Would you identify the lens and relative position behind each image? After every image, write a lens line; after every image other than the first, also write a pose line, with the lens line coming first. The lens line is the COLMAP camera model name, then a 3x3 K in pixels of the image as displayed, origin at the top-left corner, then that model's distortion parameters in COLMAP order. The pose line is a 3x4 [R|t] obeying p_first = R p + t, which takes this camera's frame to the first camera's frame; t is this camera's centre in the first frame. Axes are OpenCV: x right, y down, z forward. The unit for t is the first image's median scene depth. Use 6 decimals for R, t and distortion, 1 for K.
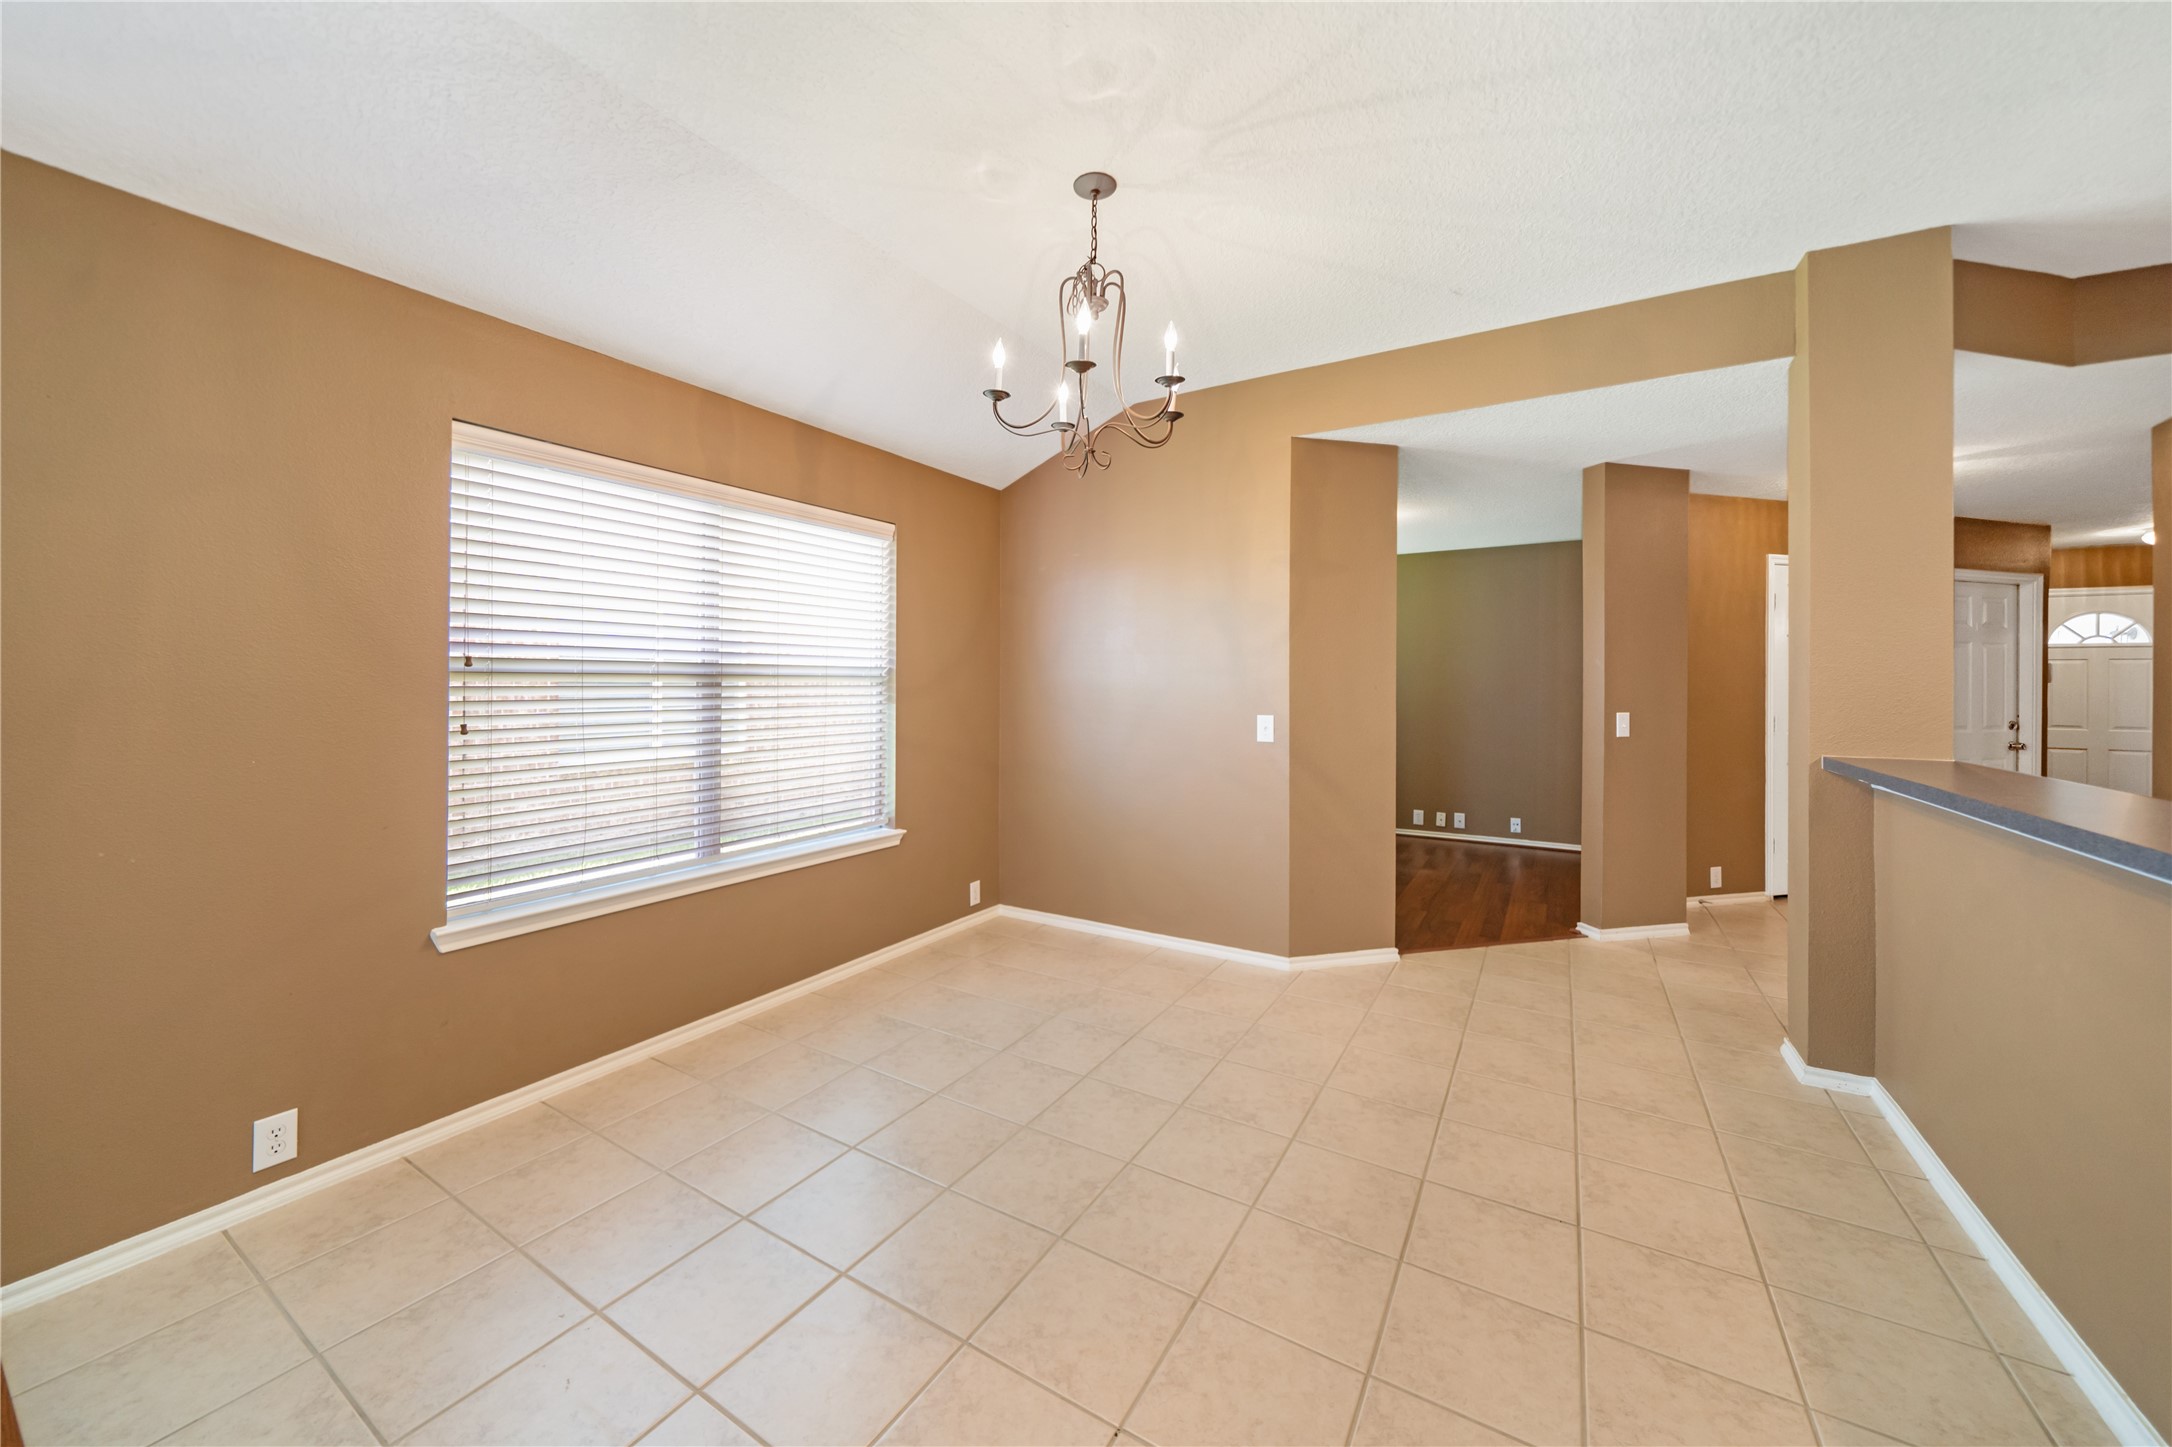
lens RADIAL K [[787.5, 0, 1080.0], [0, 787.5, 686.4], [0, 0, 1]] dist [-0.002844, -0.000193]
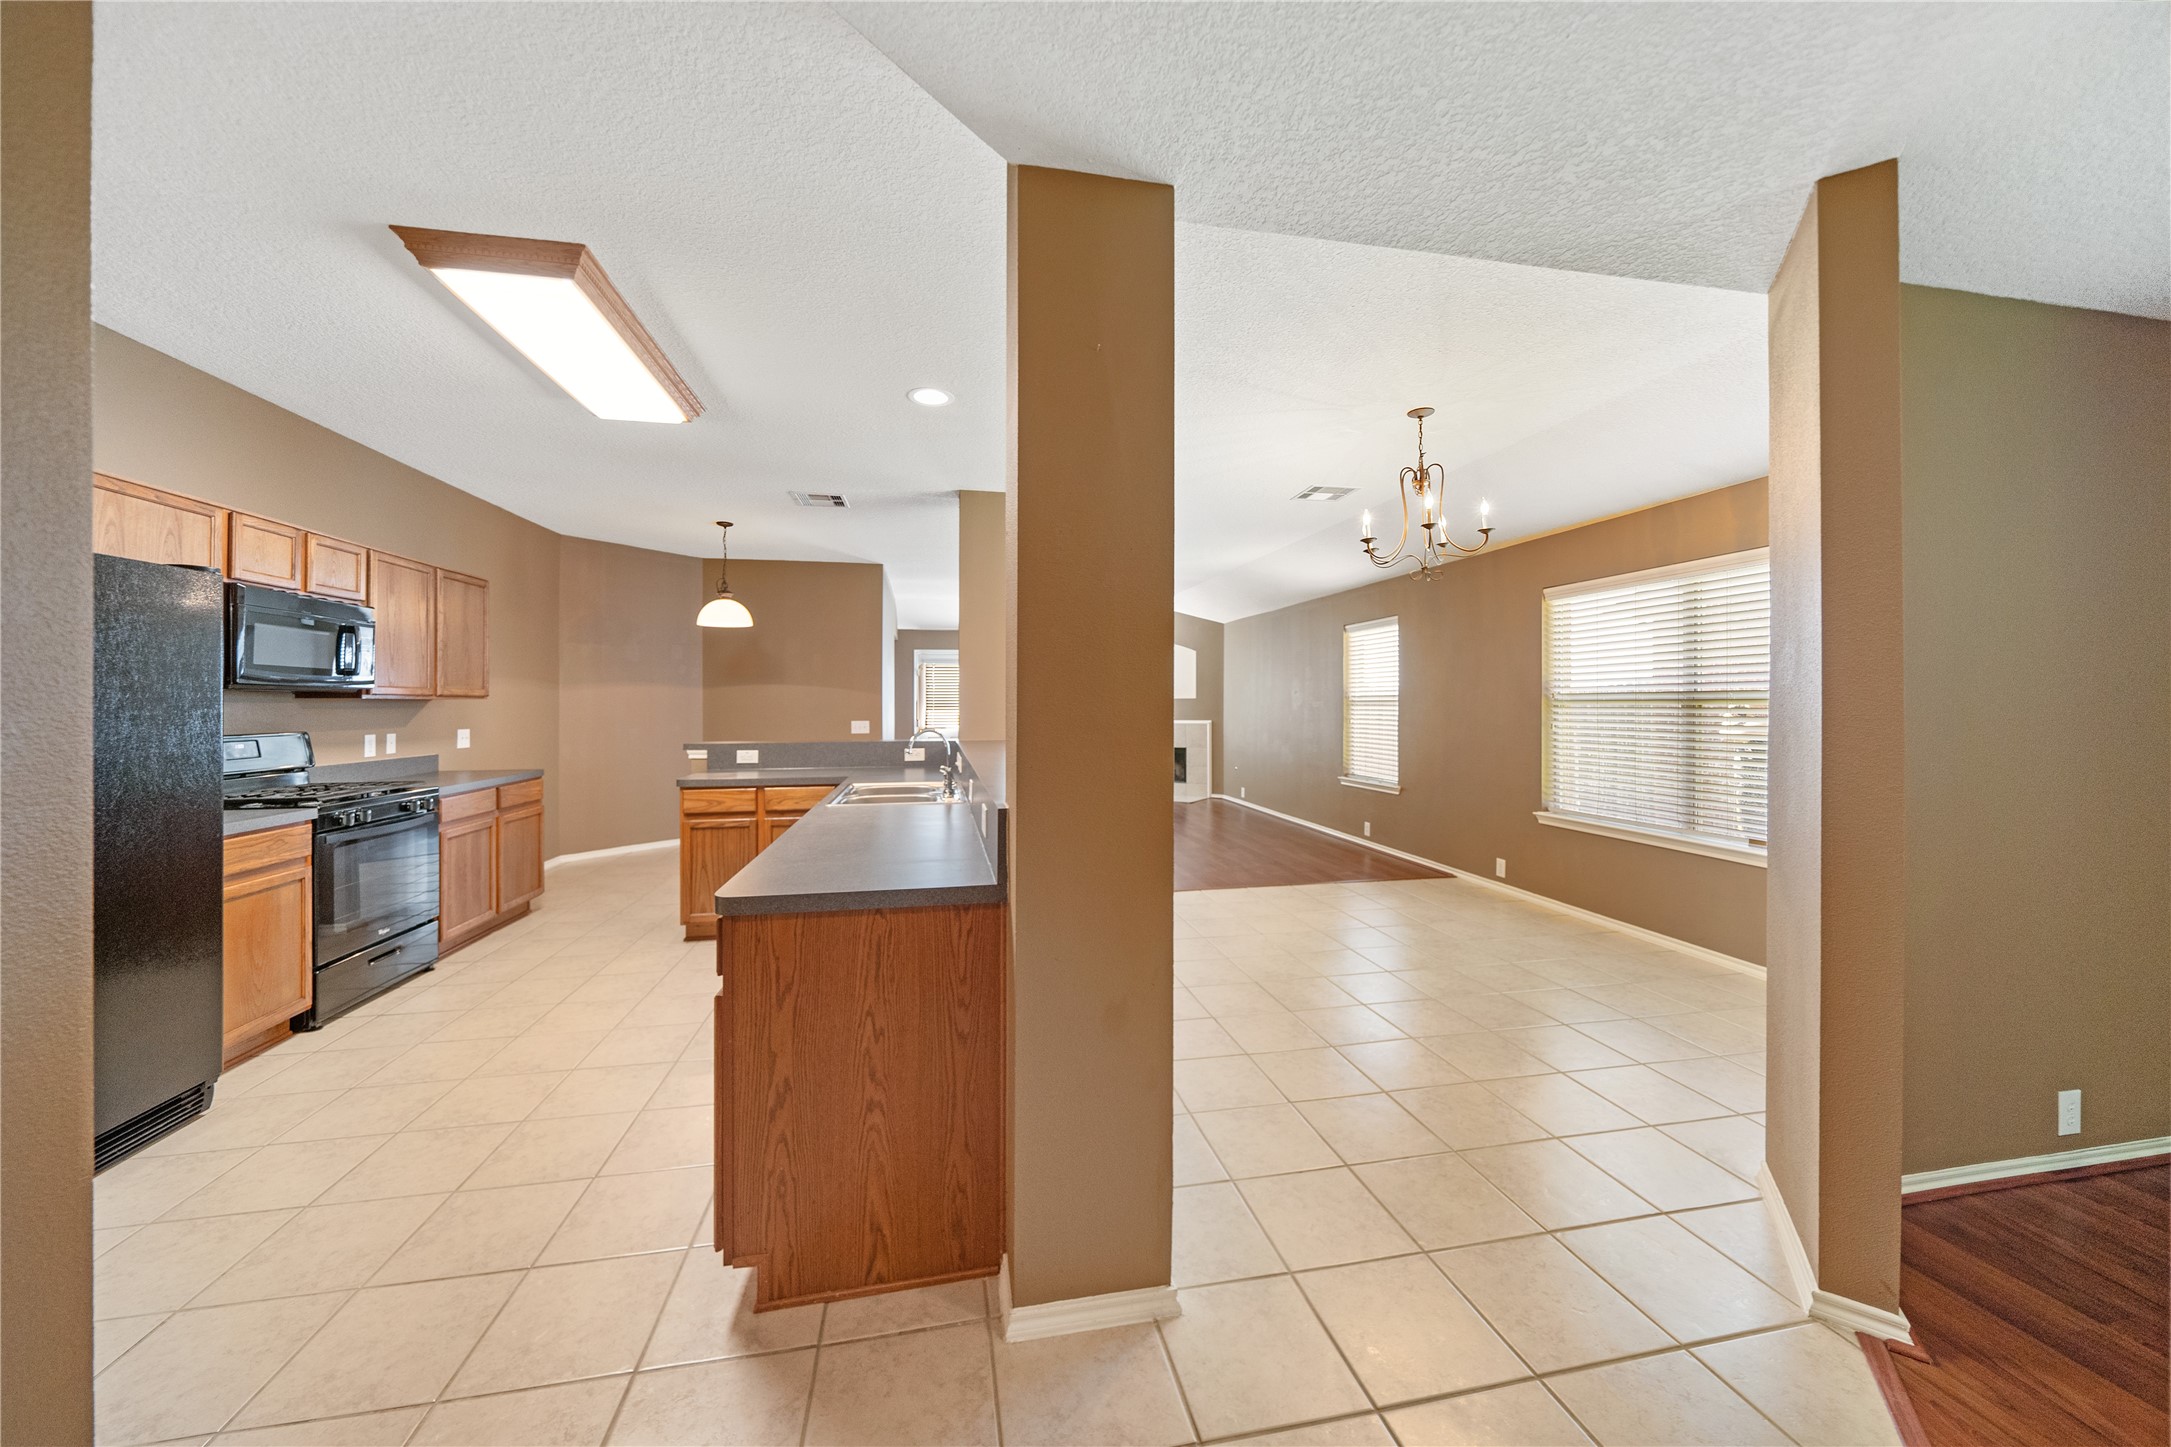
lens RADIAL K [[753.4, 0, 1072.8], [0, 753.4, 694.5], [0, 0, 1]] dist [-0.005262, -0.000010]
pose [[-0.739192, -0.013701, -0.673355, 1.009765], [-0.007112, 0.999896, -0.012538, 0.000480], [0.673457, -0.004479, -0.739213, 1.027471]]
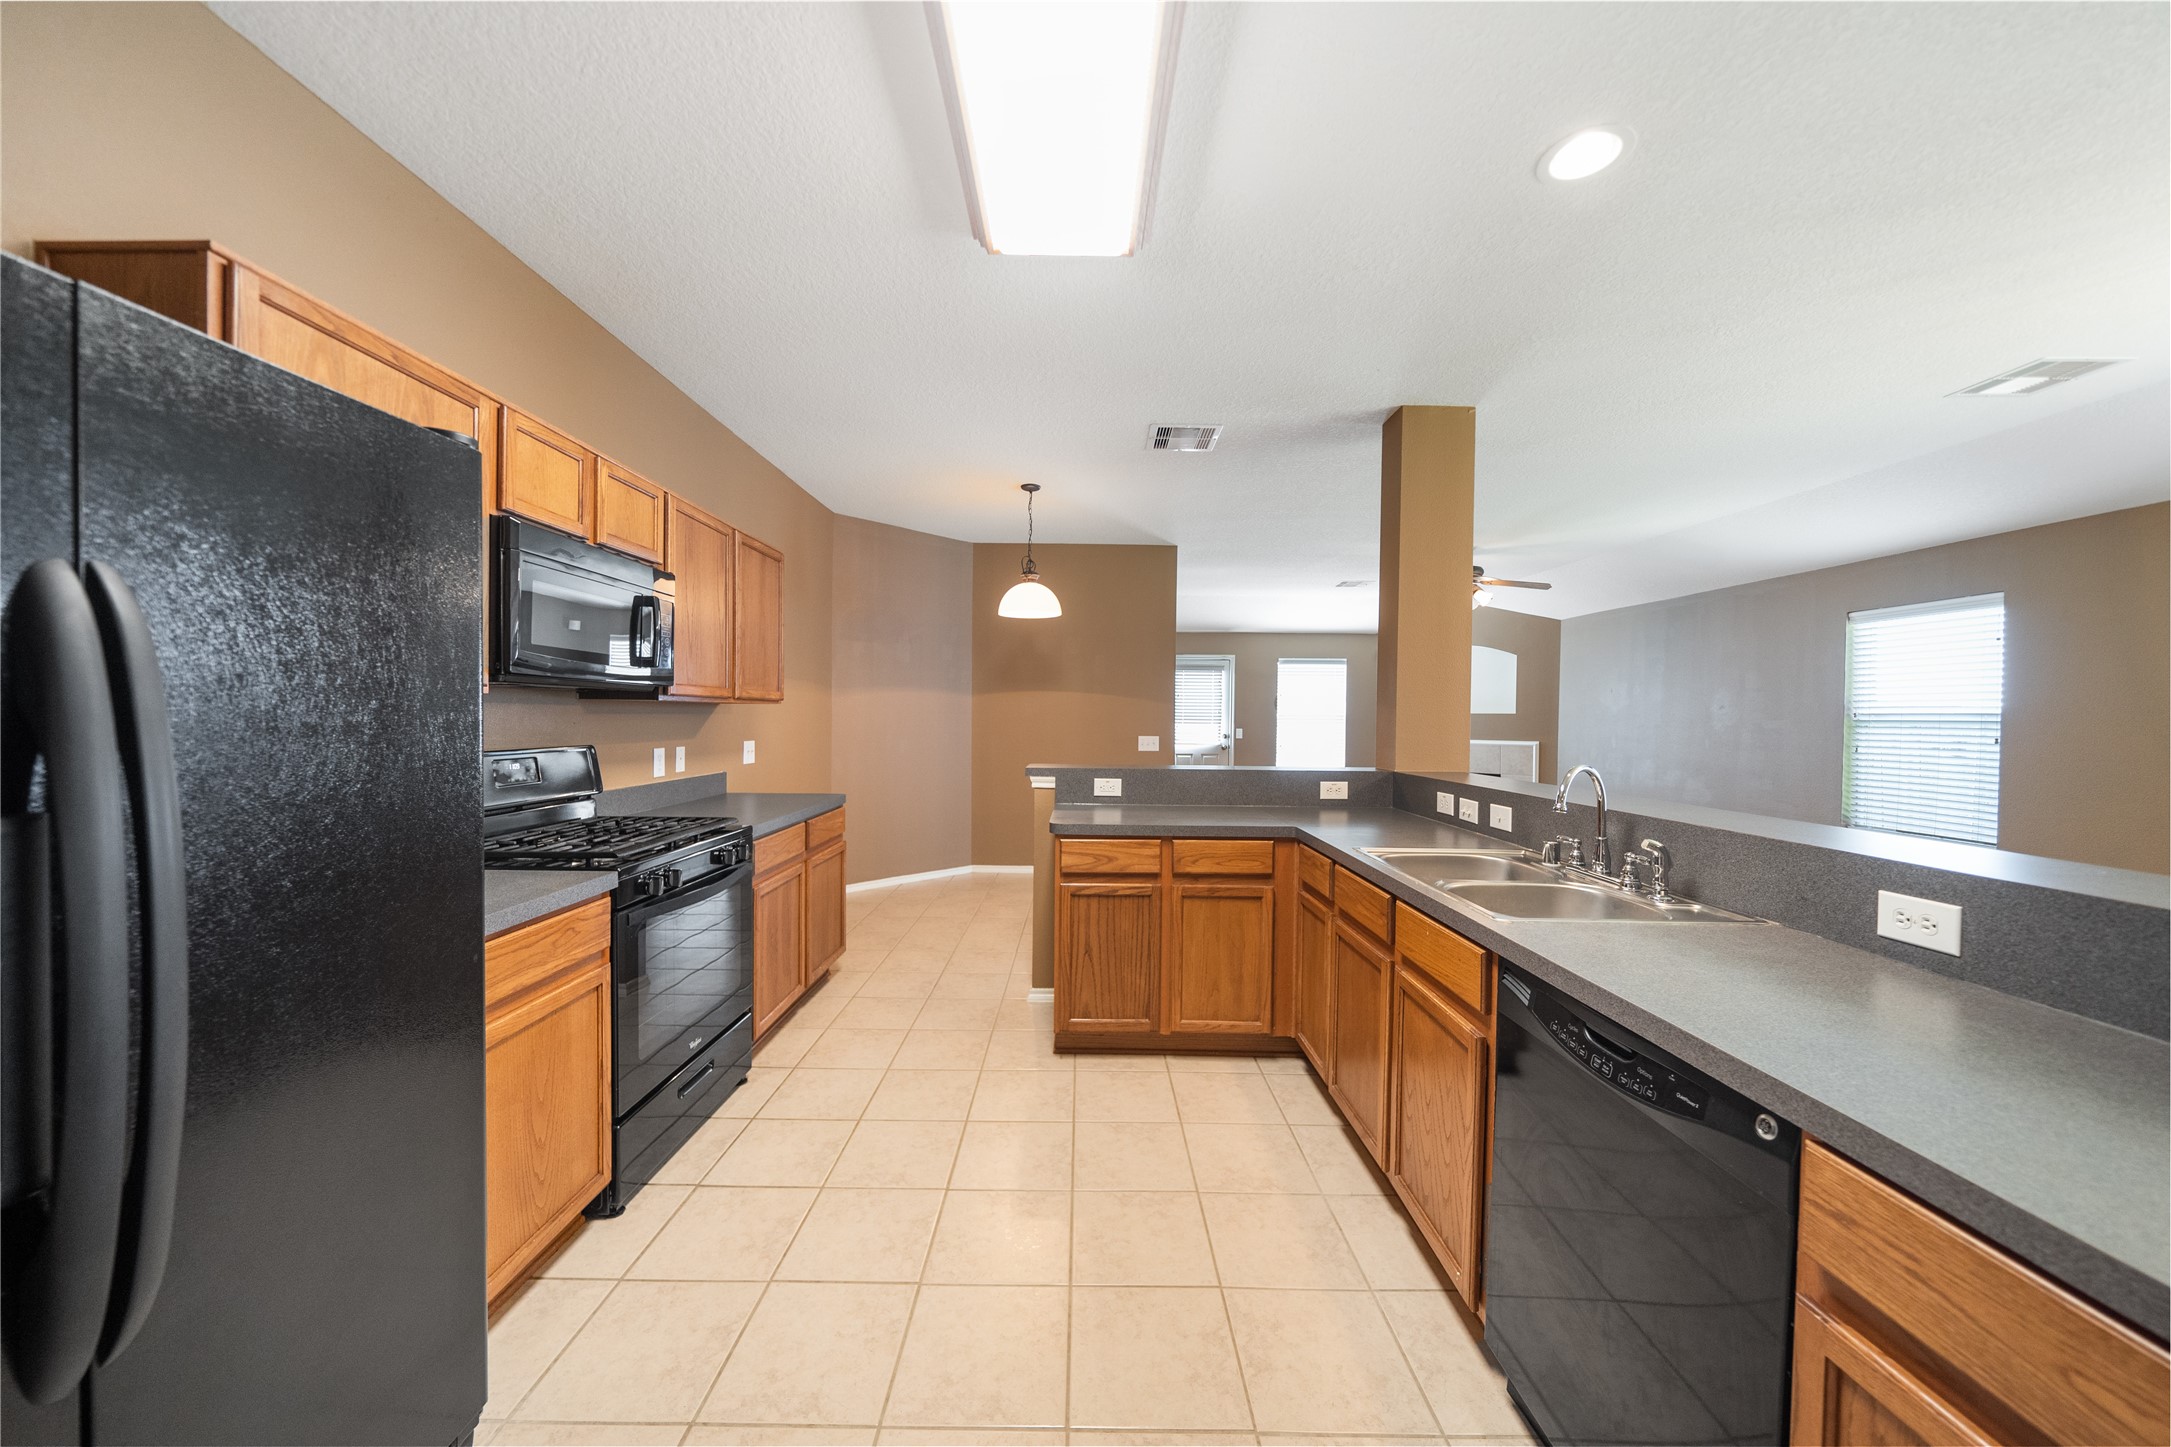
lens RADIAL K [[741.3, 0, 1078.3], [0, 741.3, 721.0], [0, 0, 1]] dist [-0.006076, -0.000020]
pose [[-0.854613, -0.013012, -0.519102, 1.060479], [-0.020385, 0.999756, 0.008500, 0.005586], [0.518864, 0.017846, -0.854670, 0.477138]]
